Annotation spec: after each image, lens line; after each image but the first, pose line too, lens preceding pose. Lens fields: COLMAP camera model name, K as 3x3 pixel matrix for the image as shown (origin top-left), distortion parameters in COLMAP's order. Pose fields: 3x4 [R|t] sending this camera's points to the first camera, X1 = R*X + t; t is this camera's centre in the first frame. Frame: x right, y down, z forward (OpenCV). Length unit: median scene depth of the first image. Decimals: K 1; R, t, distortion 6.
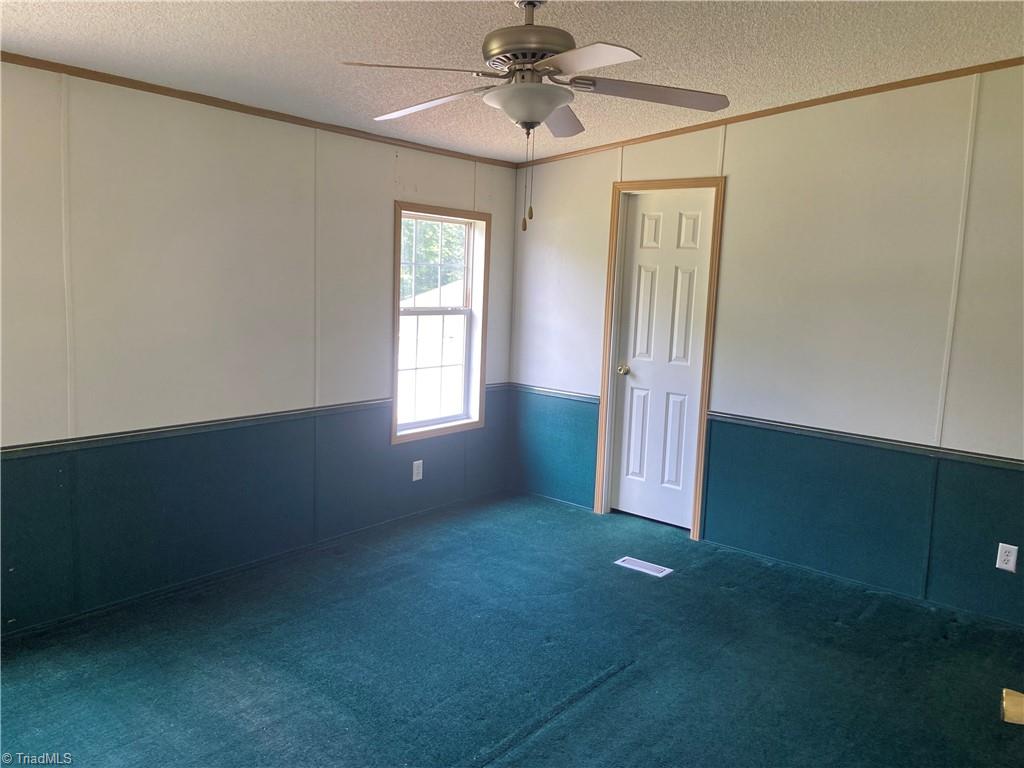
lens RADIAL K [[771.9, 0, 512.0], [0, 771.9, 384.0], [0, 0, 1]] dist [0.096767, -0.102554]
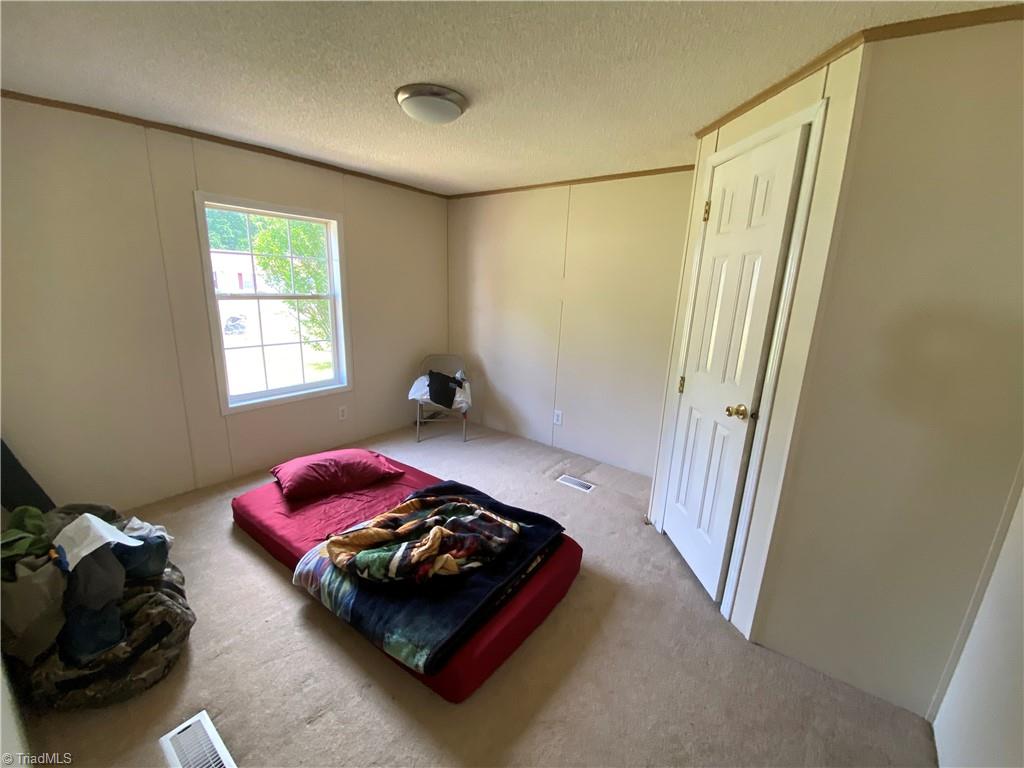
lens RADIAL K [[420.9, 0, 512.0], [0, 420.9, 384.0], [0, 0, 1]] dist [0.027150, -0.016864]
pose [[0.999562, 0.009110, 0.028172, 0.216249], [-0.012145, 0.993913, 0.109496, -0.035687], [-0.027003, -0.109791, 0.993588, 0.317338]]
